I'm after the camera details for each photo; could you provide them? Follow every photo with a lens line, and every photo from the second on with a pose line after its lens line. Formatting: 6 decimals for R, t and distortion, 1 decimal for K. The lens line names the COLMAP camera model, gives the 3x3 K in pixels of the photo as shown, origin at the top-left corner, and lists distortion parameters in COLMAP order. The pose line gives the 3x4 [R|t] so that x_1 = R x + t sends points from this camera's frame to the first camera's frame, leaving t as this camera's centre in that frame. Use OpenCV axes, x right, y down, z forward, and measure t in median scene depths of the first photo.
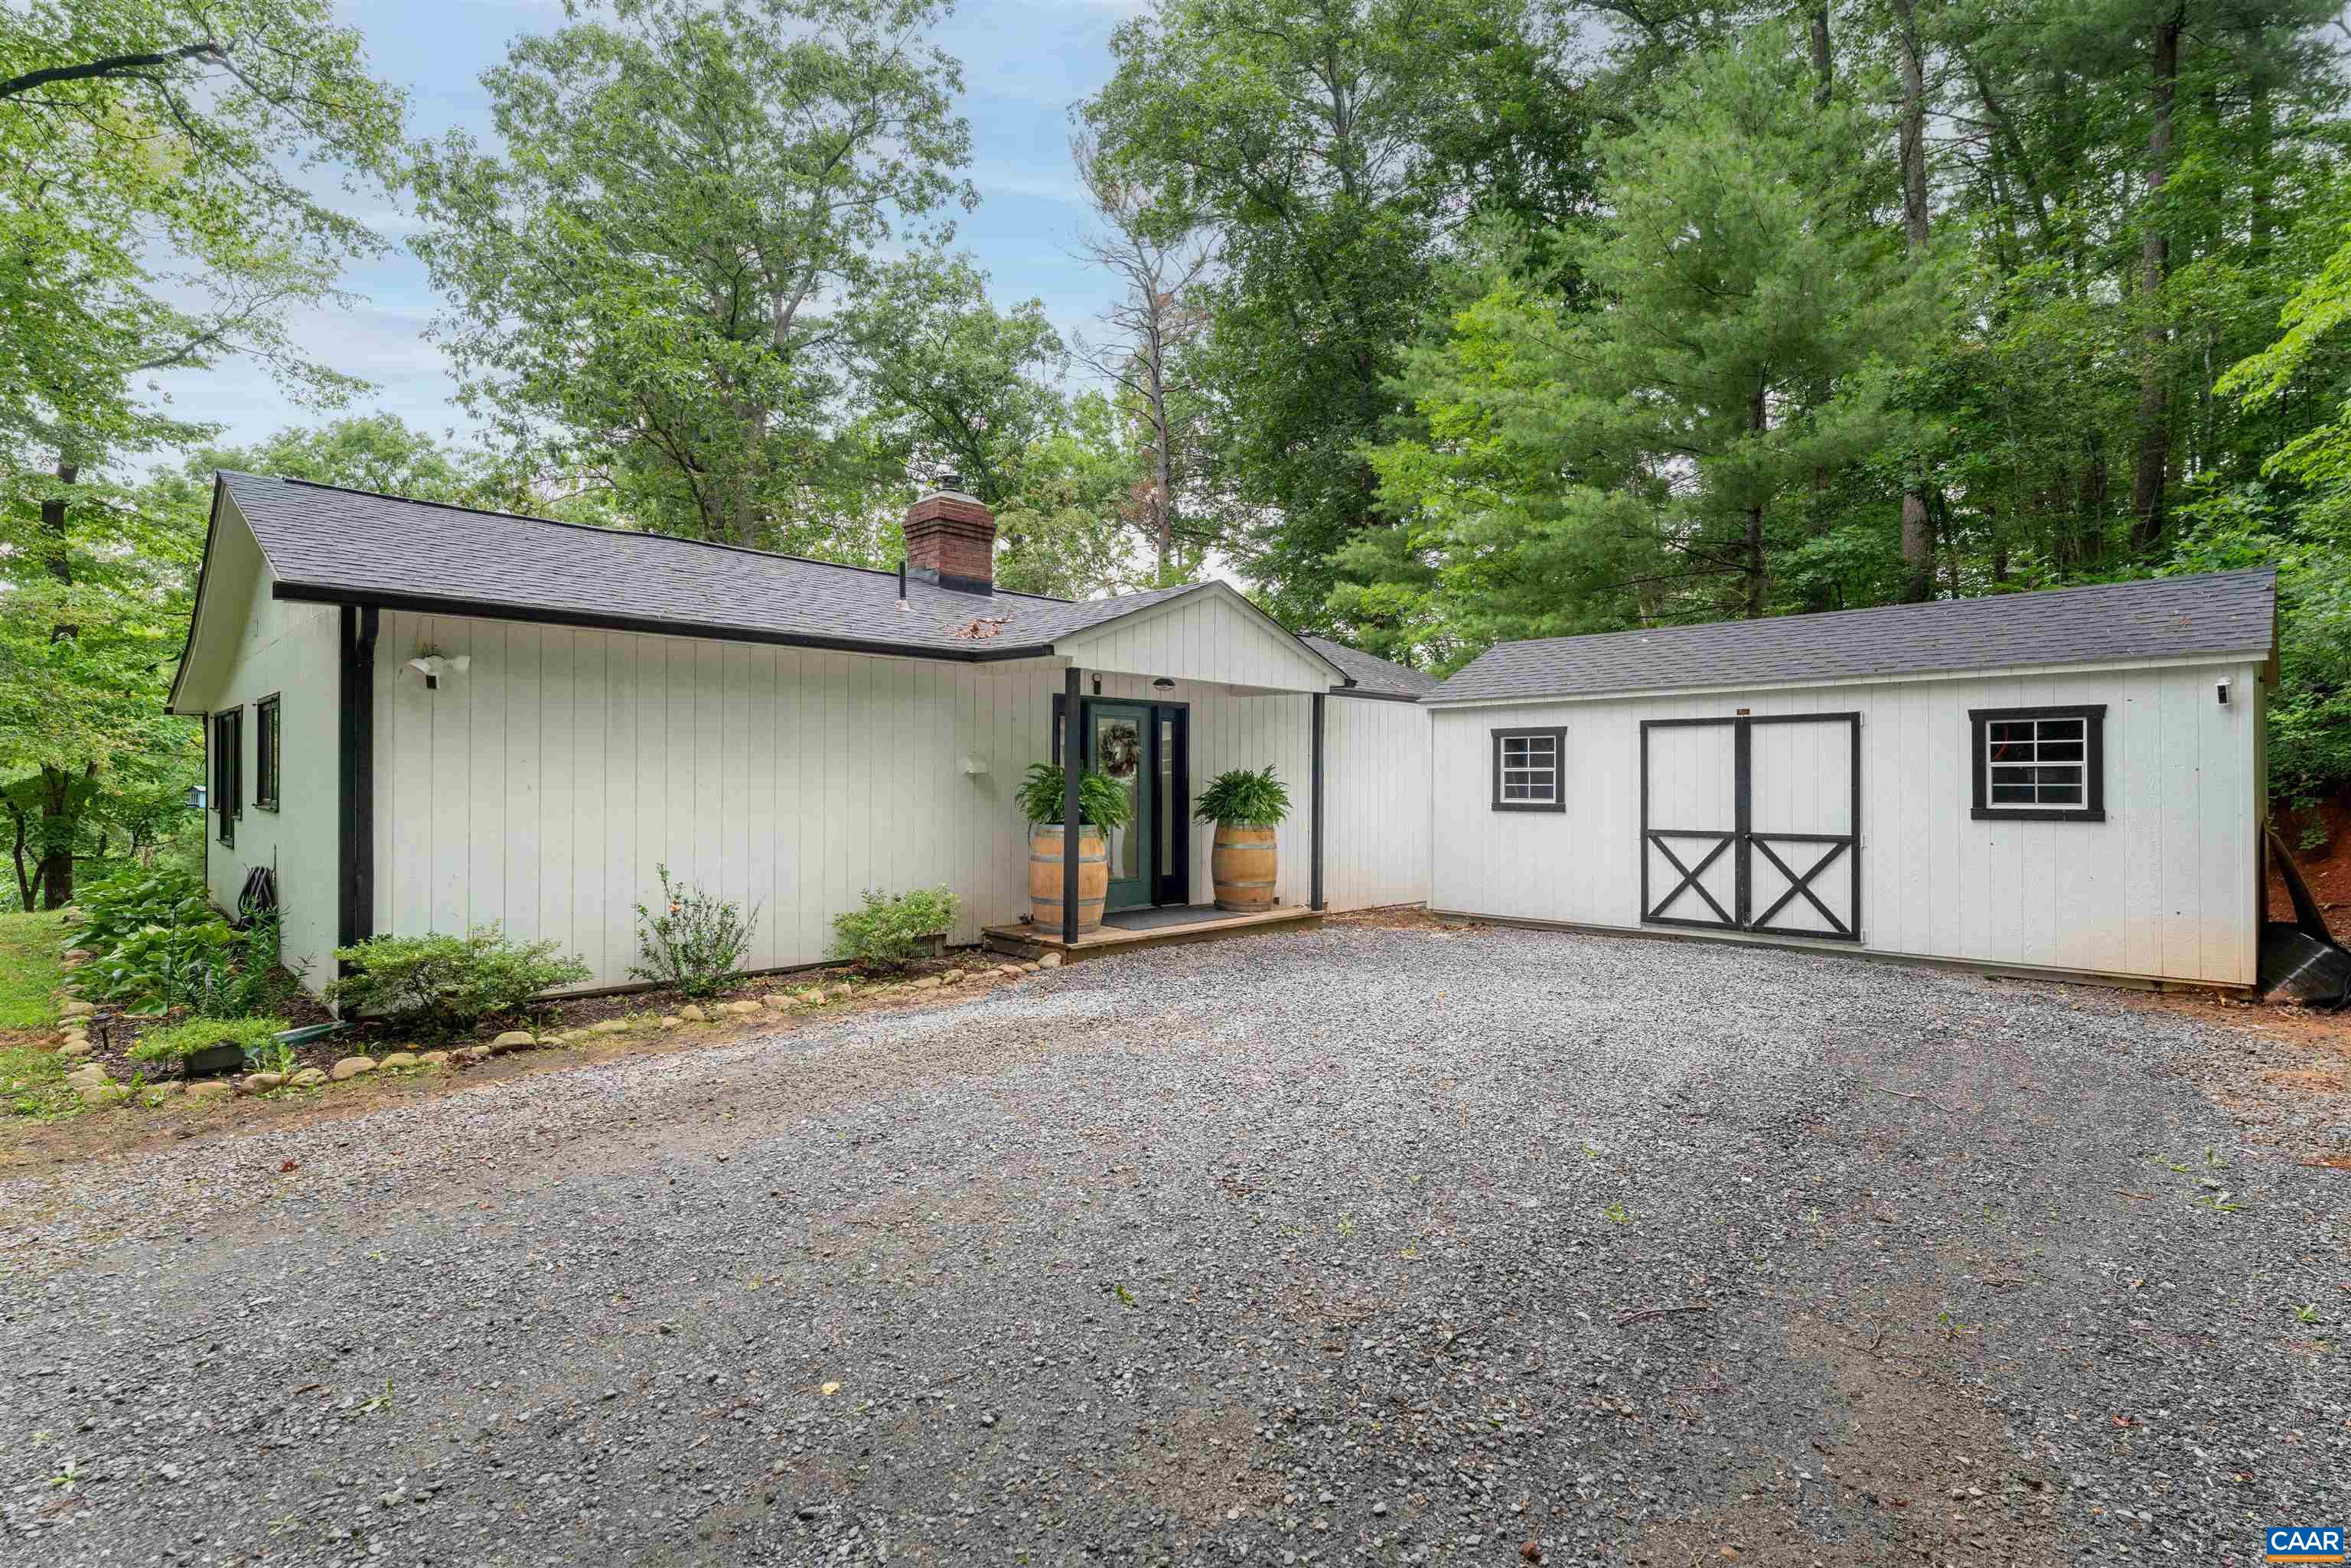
lens RADIAL K [[1106.8, 0, 1175.5], [0, 1106.8, 784.0], [0, 0, 1]] dist [-0.001640, -0.000355]
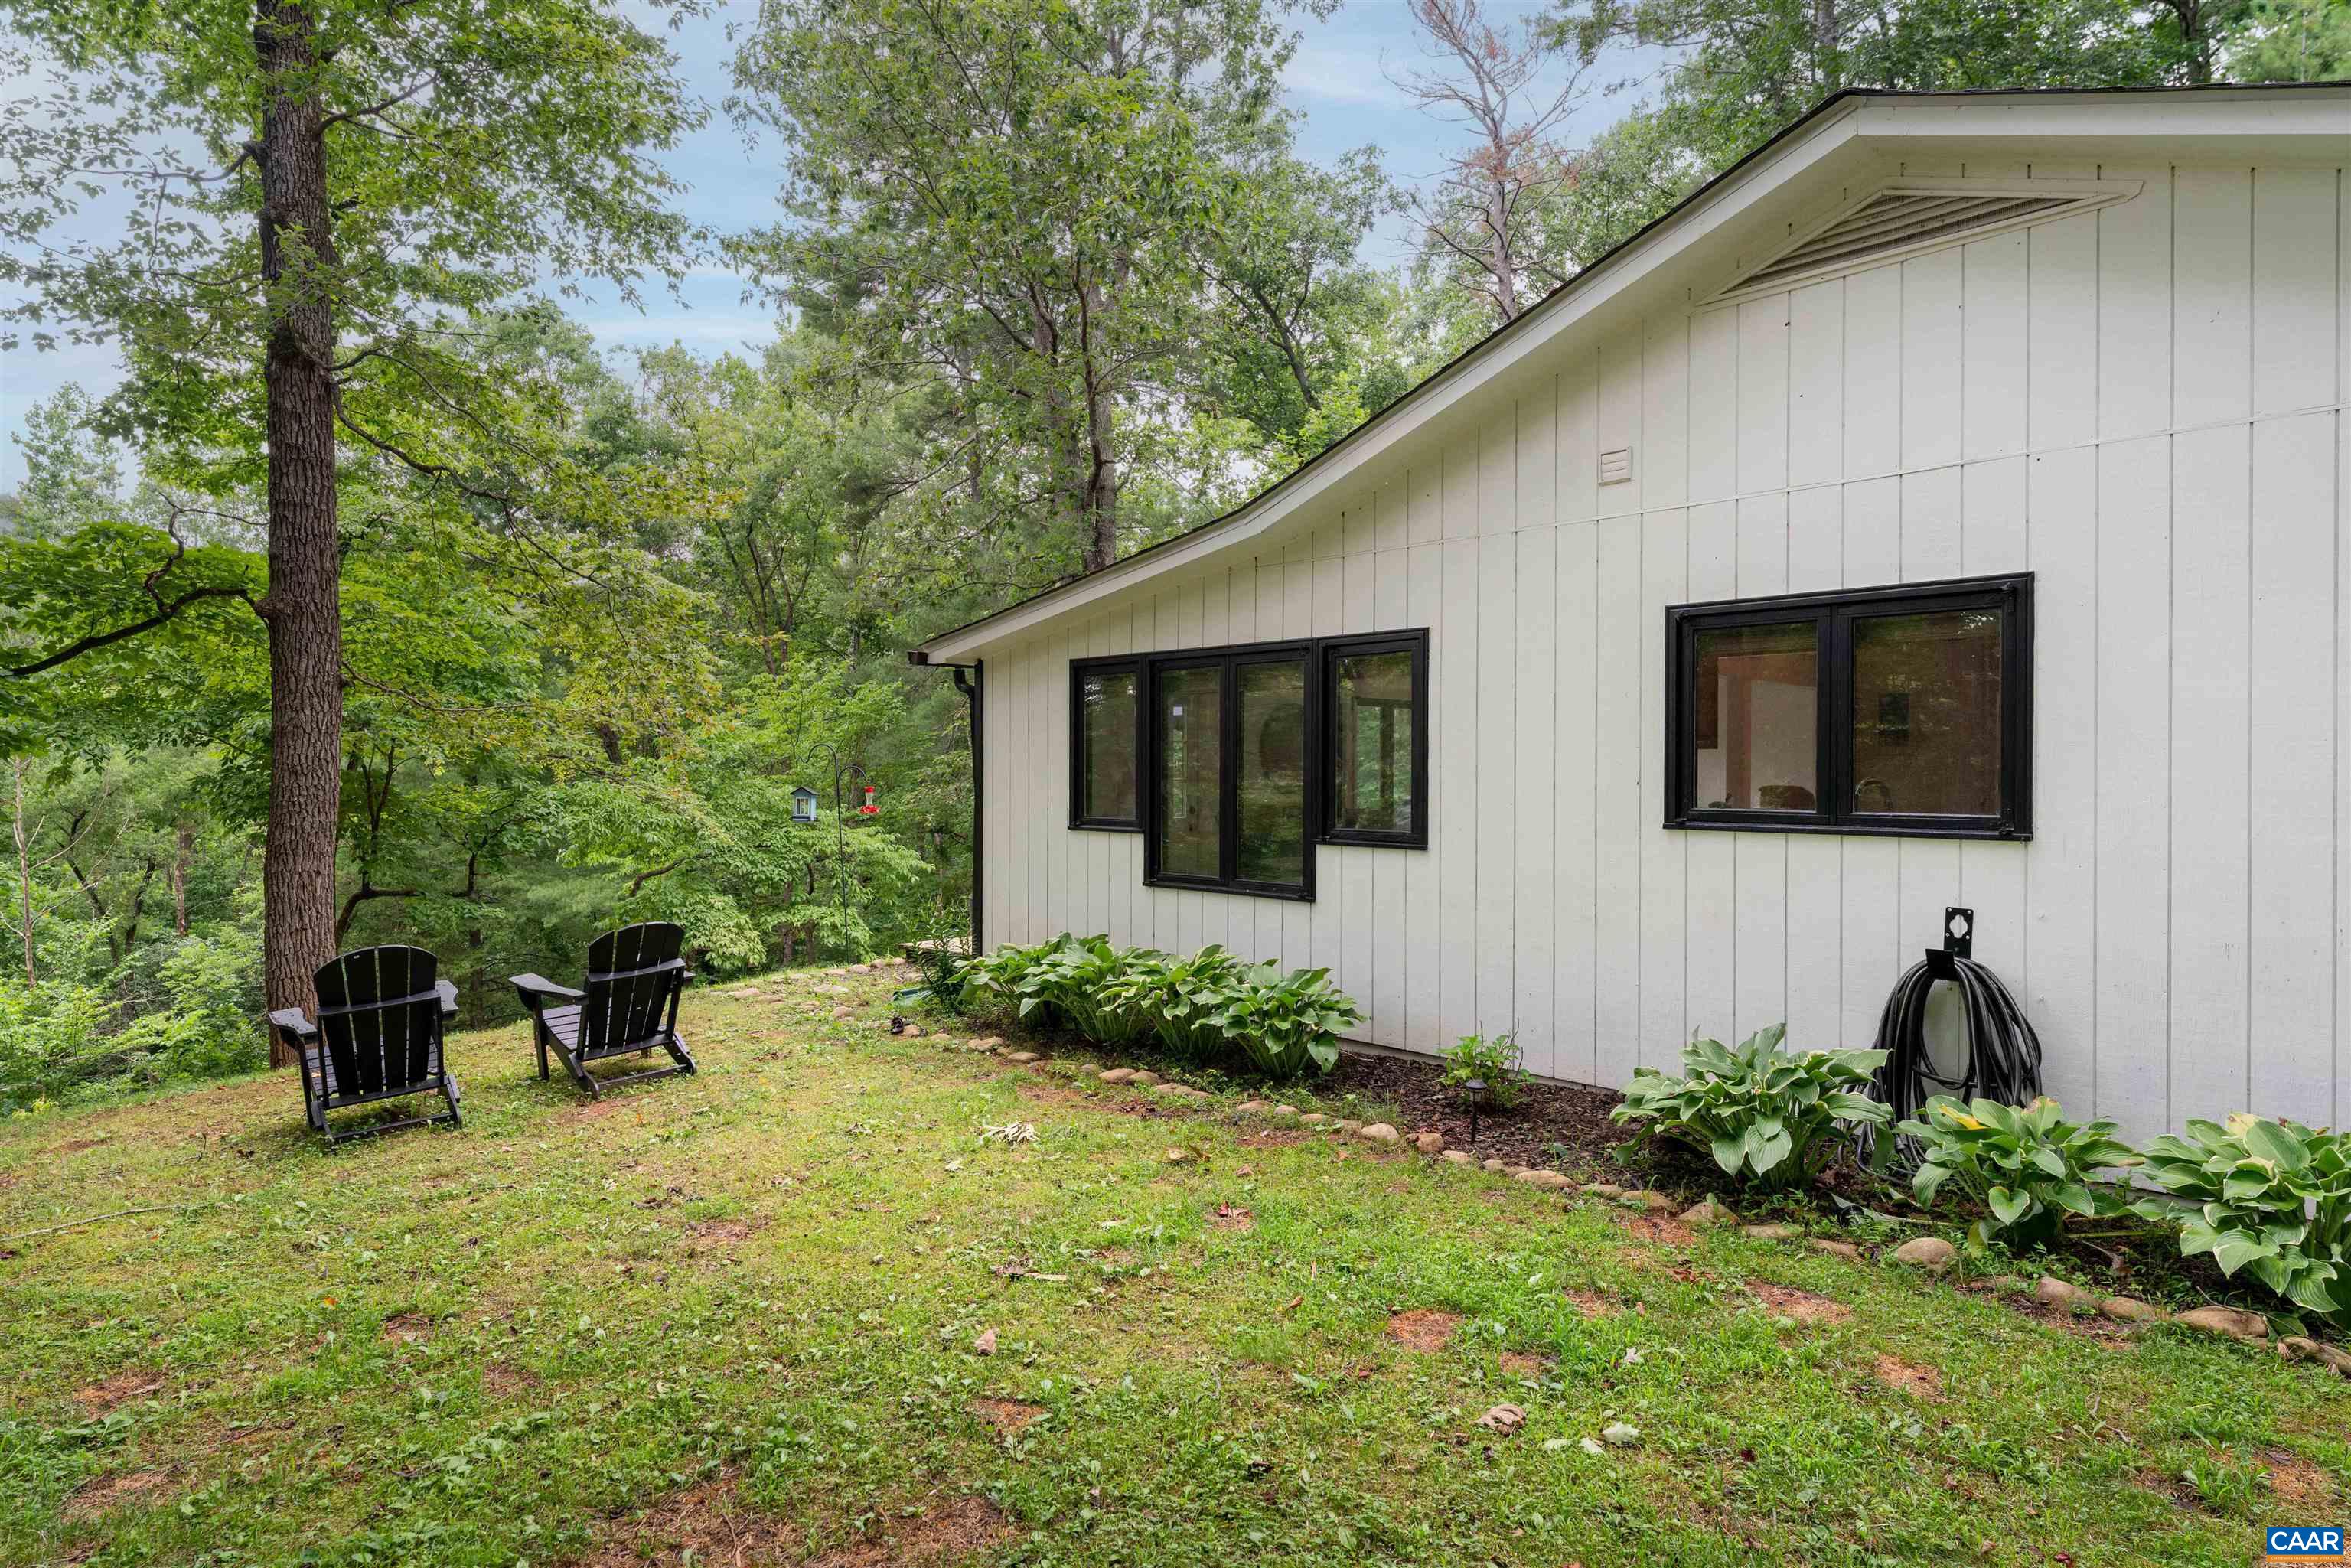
lens RADIAL K [[1340.2, 0, 1199.4], [0, 1340.2, 732.7], [0, 0, 1]] dist [0.002554, 0.000211]
pose [[0.999970, -0.004783, -0.006123, -0.915318], [0.004547, 0.999265, -0.038052, 0.001413], [0.006300, 0.038023, 0.999257, 0.367131]]
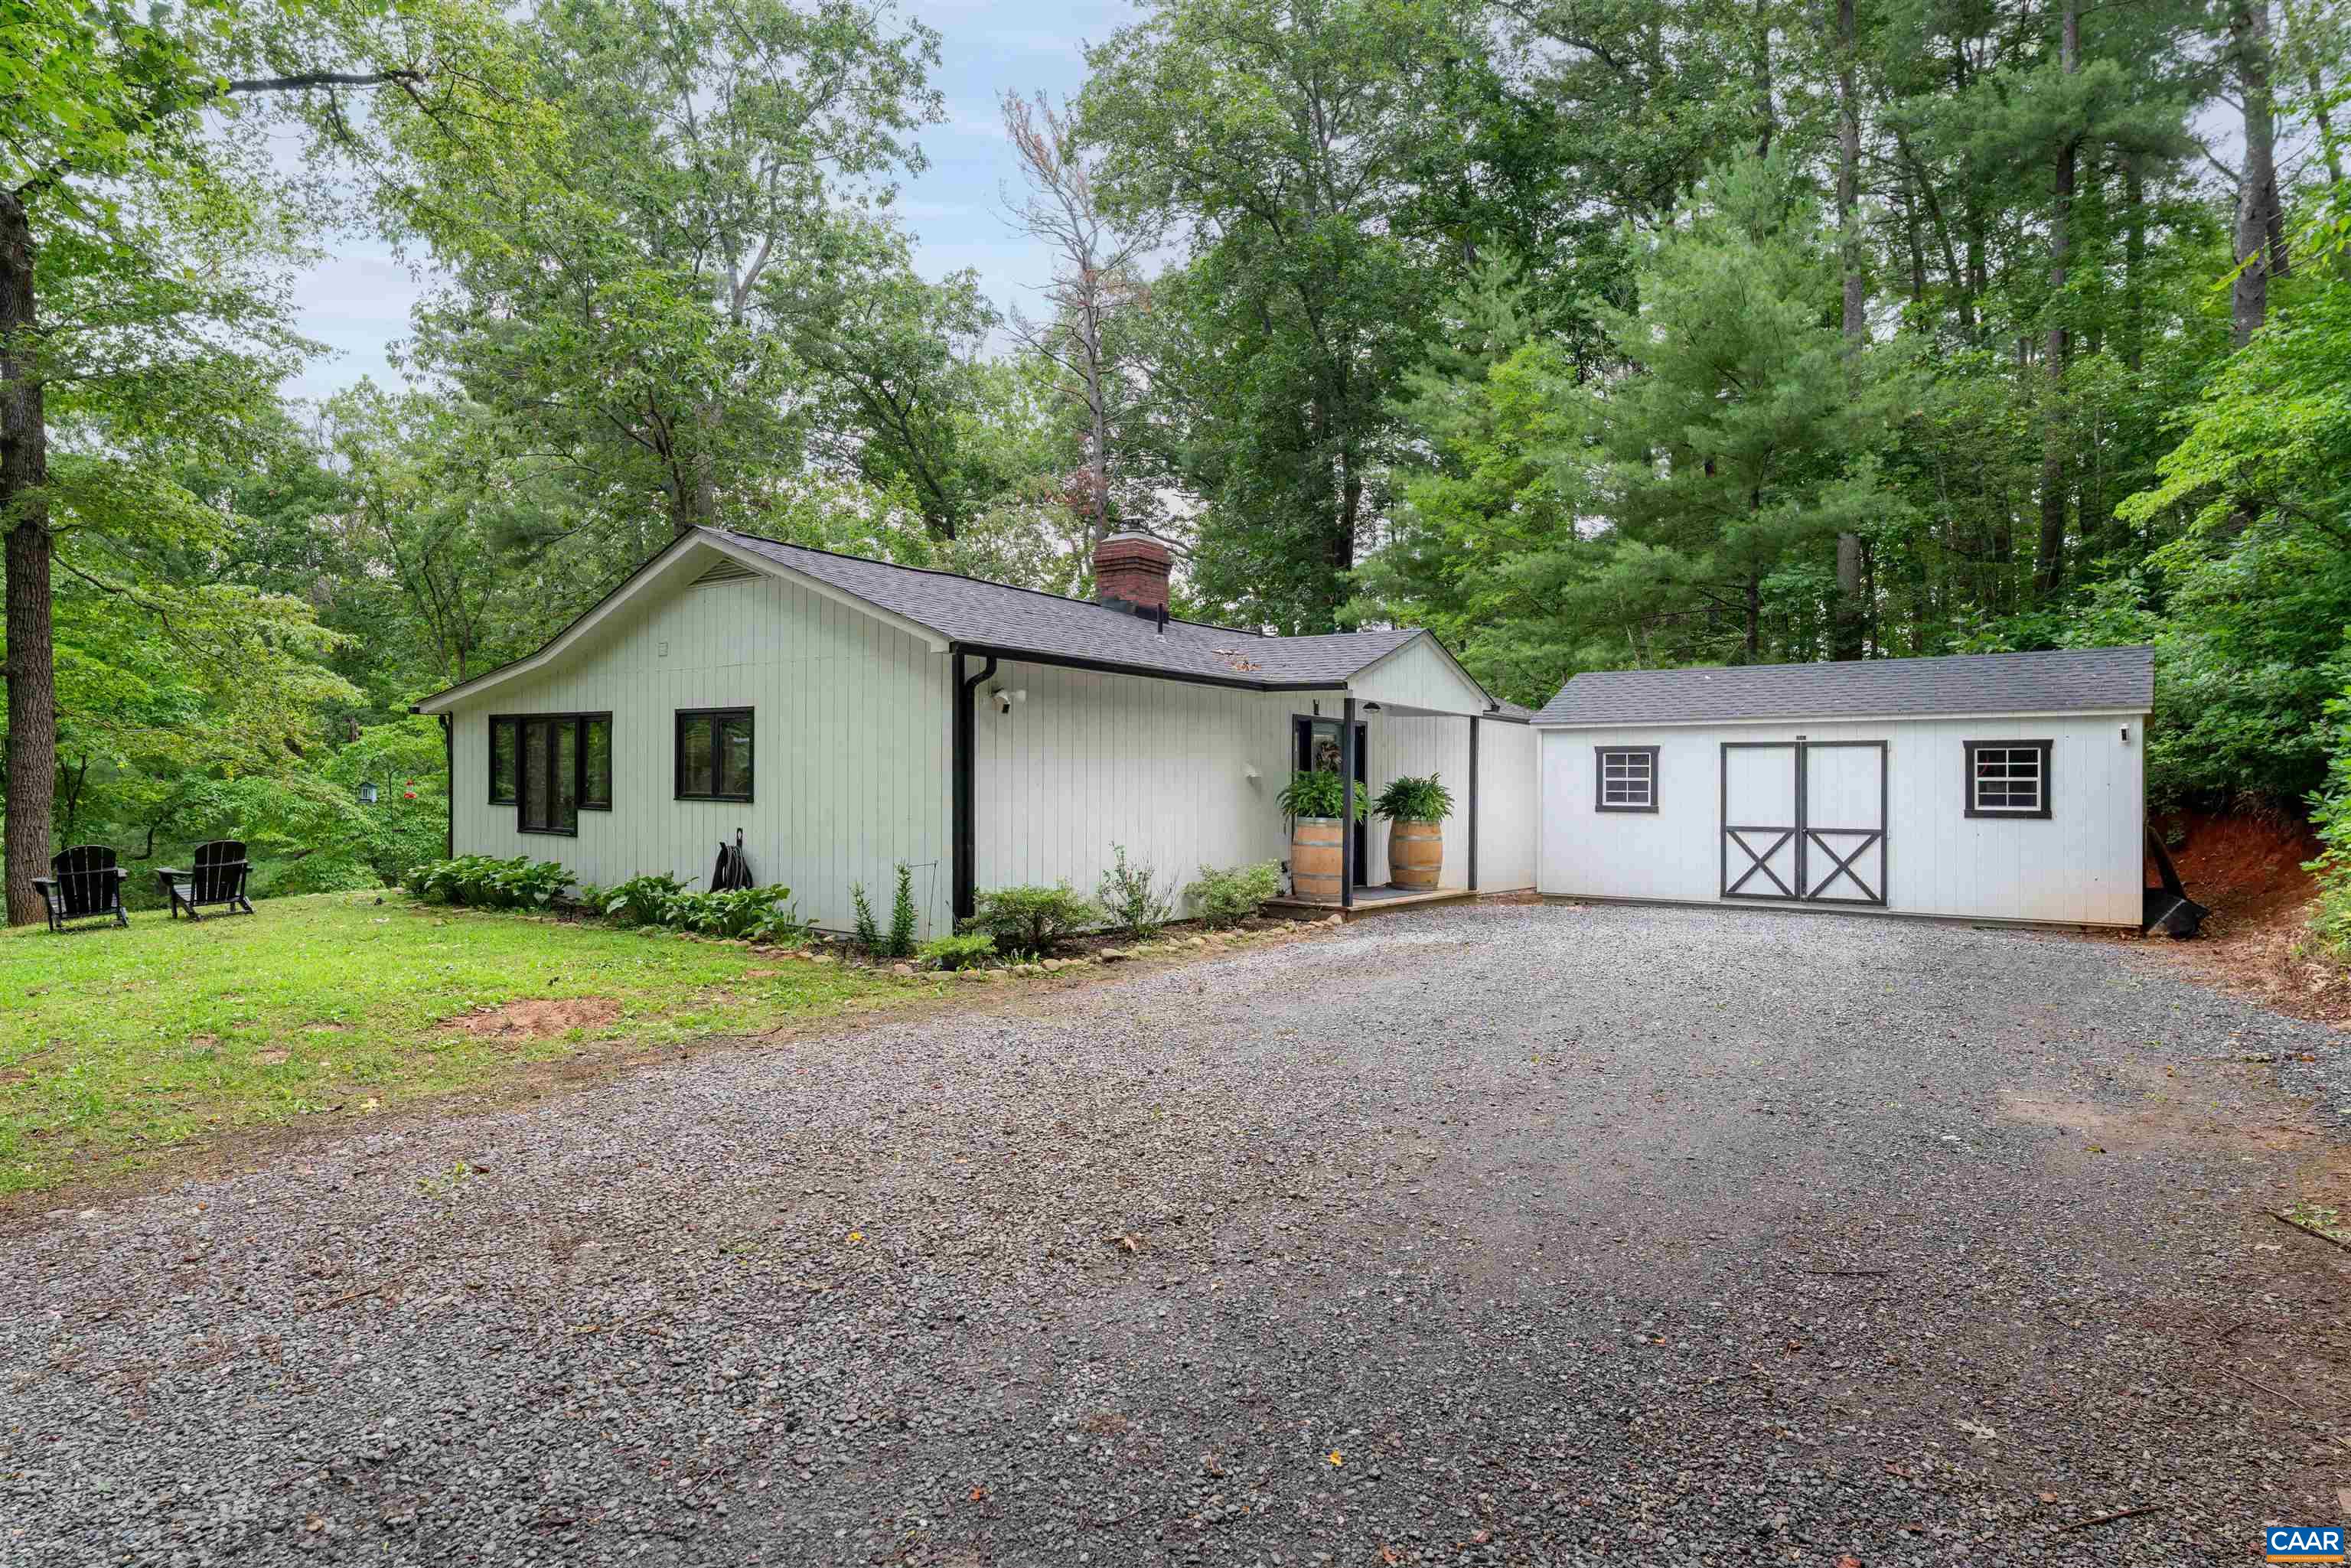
lens RADIAL K [[1310.0, 0, 1175.5], [0, 1310.0, 784.0], [0, 0, 1]] dist [0.003433, -0.000629]
pose [[0.988580, 0.010499, 0.150333, -0.446627], [-0.009389, 0.999923, -0.008086, 0.010111], [-0.150406, 0.006582, 0.988602, -0.428758]]
